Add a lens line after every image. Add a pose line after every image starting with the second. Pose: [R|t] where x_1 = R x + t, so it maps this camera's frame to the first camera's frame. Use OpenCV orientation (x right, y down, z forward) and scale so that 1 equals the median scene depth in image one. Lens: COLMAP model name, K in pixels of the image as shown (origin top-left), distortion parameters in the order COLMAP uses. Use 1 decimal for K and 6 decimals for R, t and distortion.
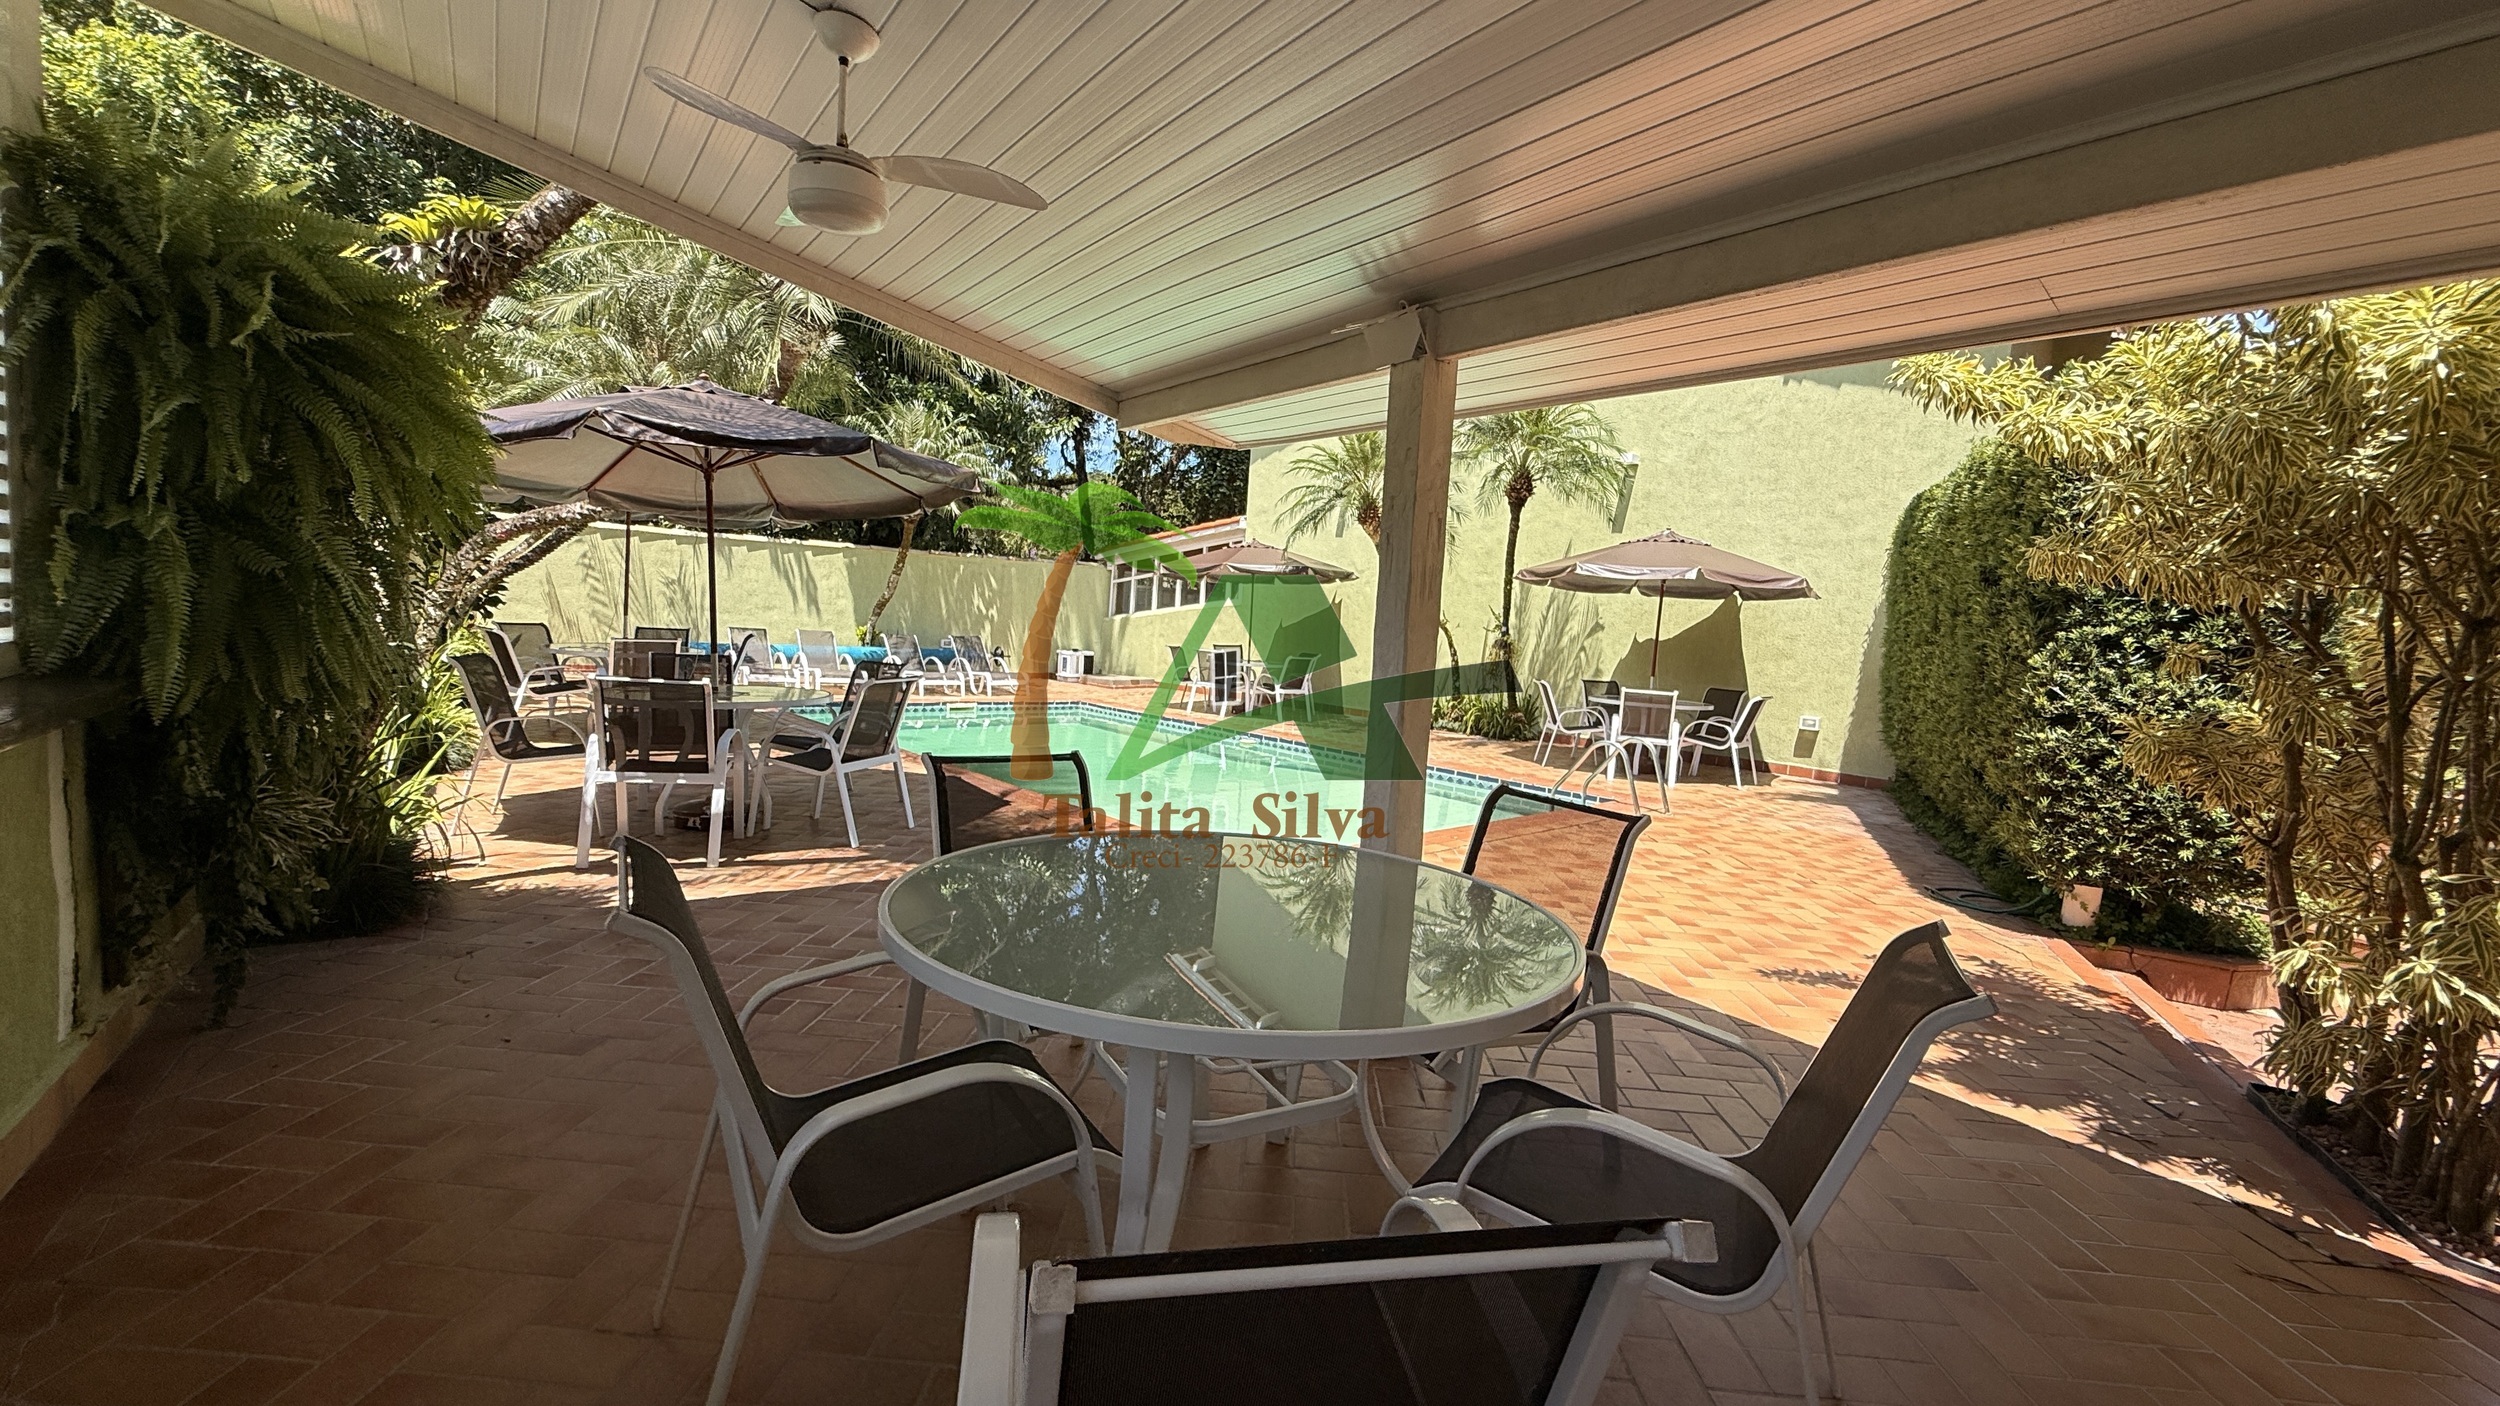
lens RADIAL K [[1002.8, 0, 1243.1], [0, 1002.8, 687.9], [0, 0, 1]] dist [-0.001803, 0.000681]
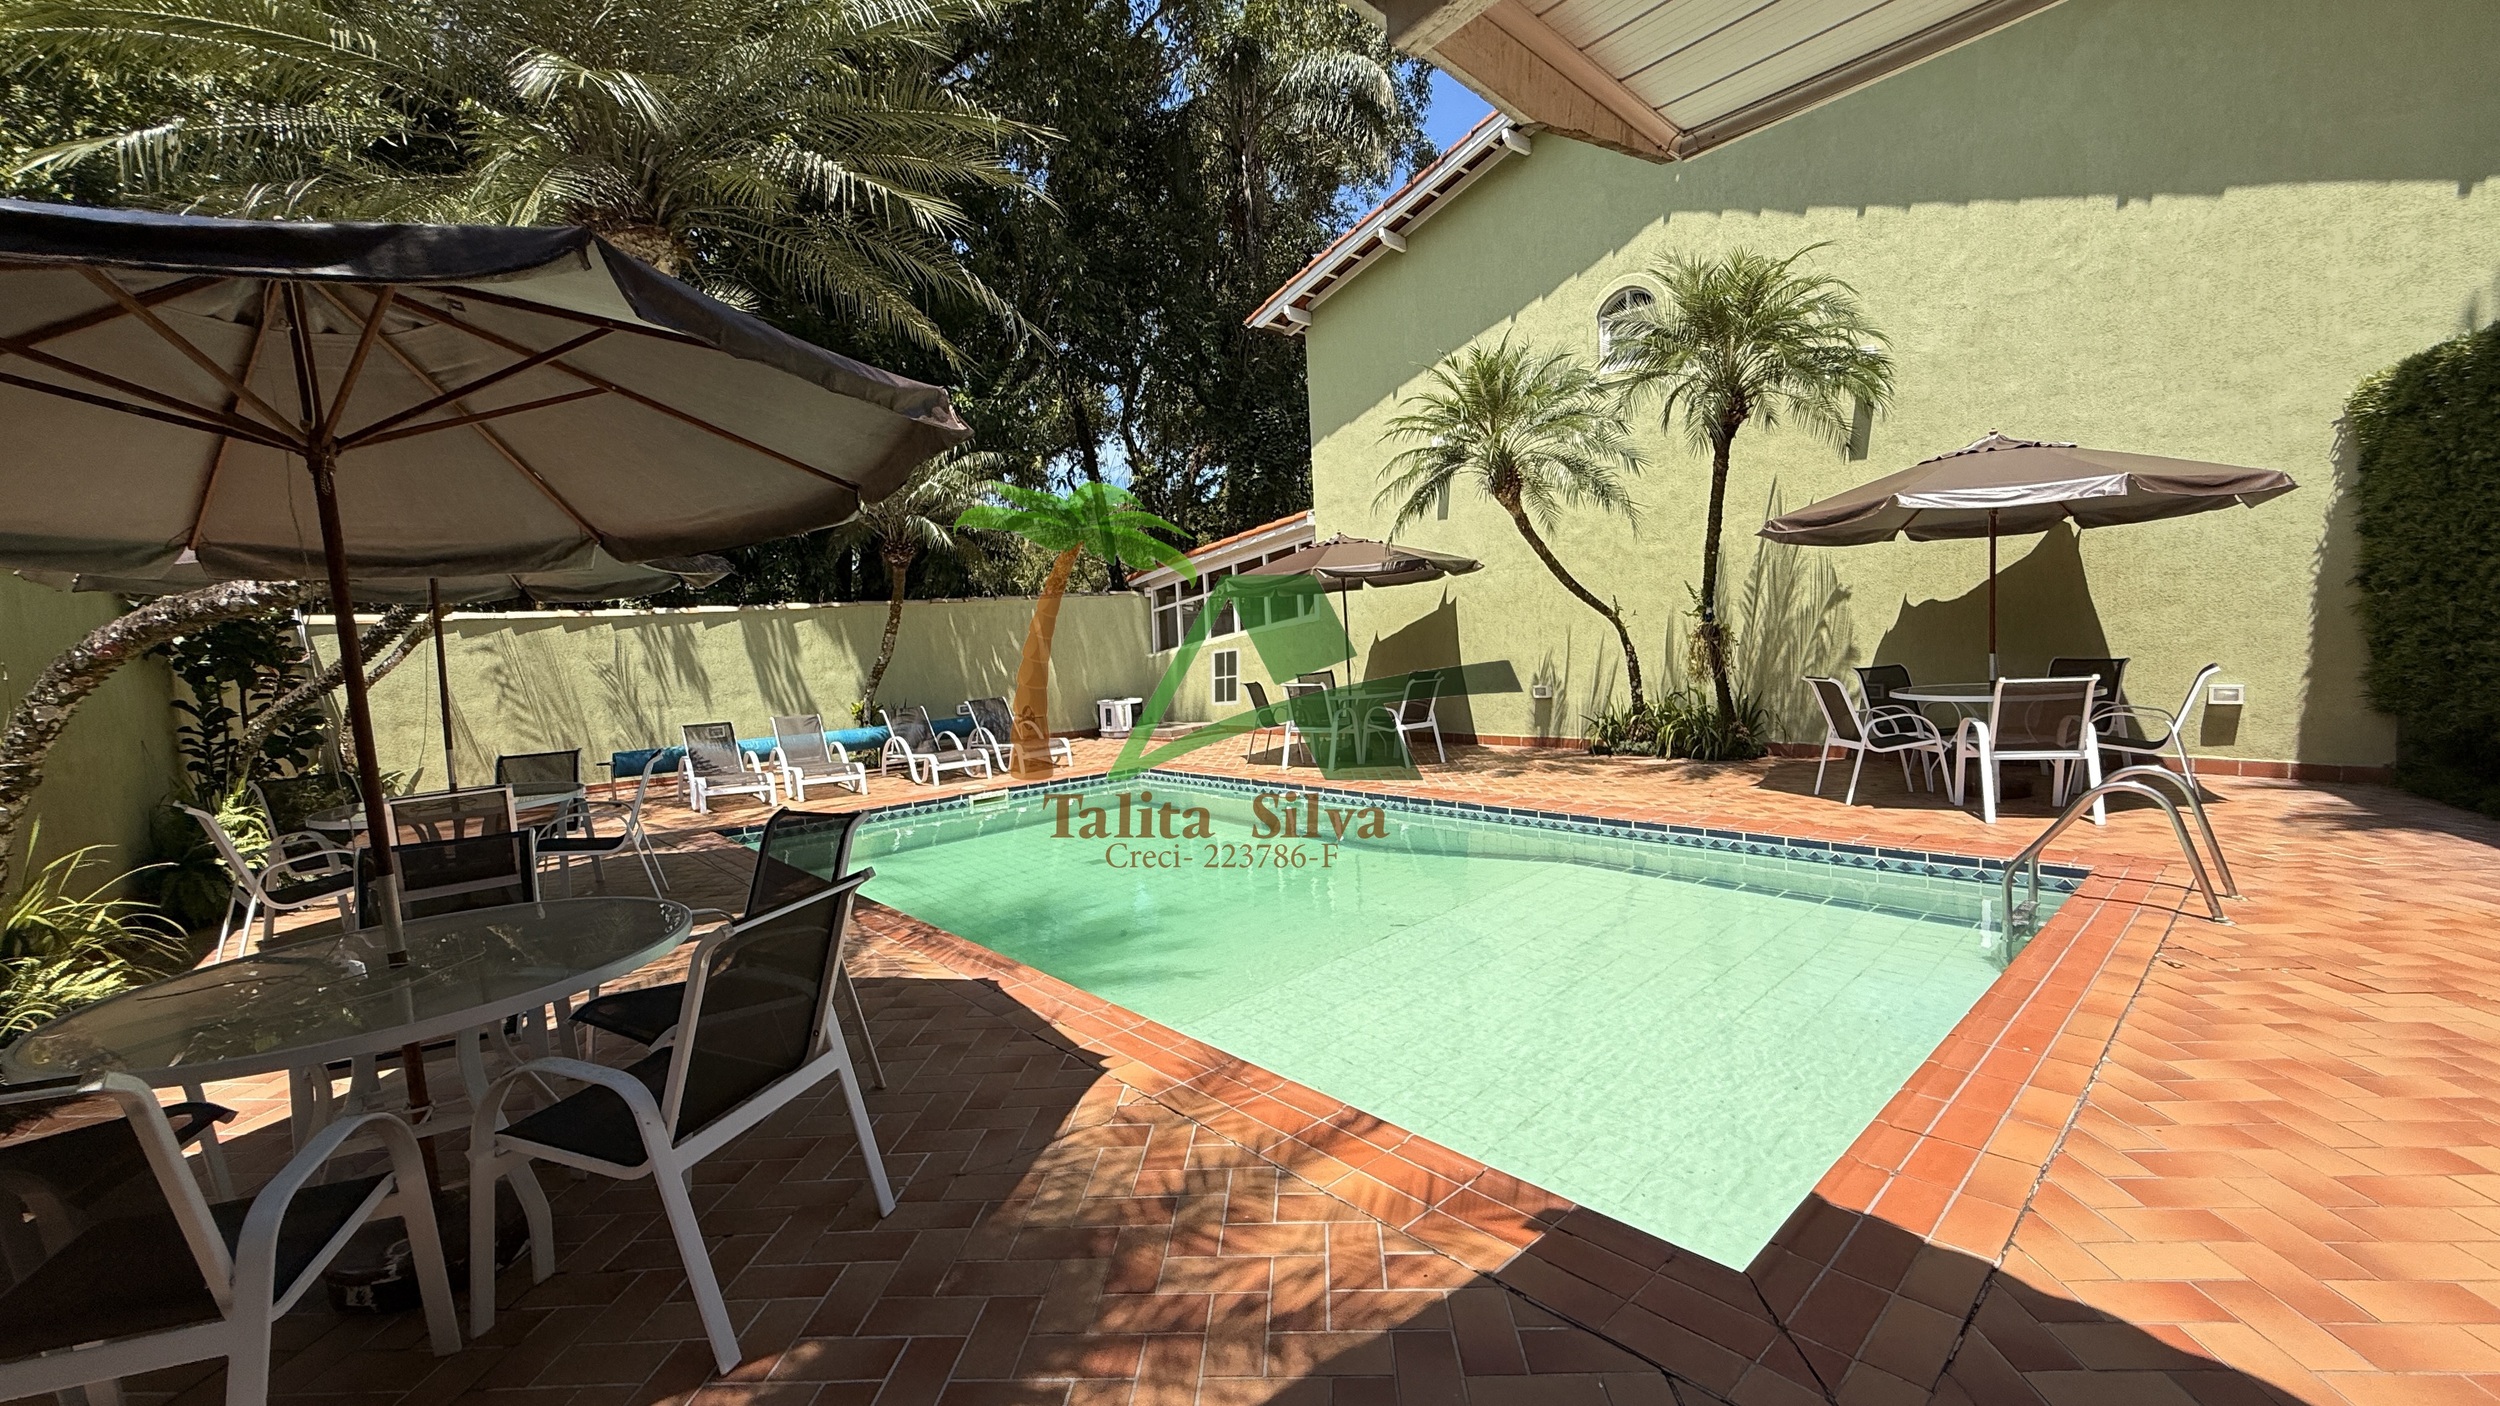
lens RADIAL K [[1002.8, 0, 1252.5], [0, 1002.8, 697.8], [0, 0, 1]] dist [-0.001803, 0.000681]
pose [[0.993073, -0.116065, -0.018295, -0.067137], [0.115928, 0.993222, -0.008419, -0.029264], [0.019148, 0.006240, 0.999797, 0.274998]]
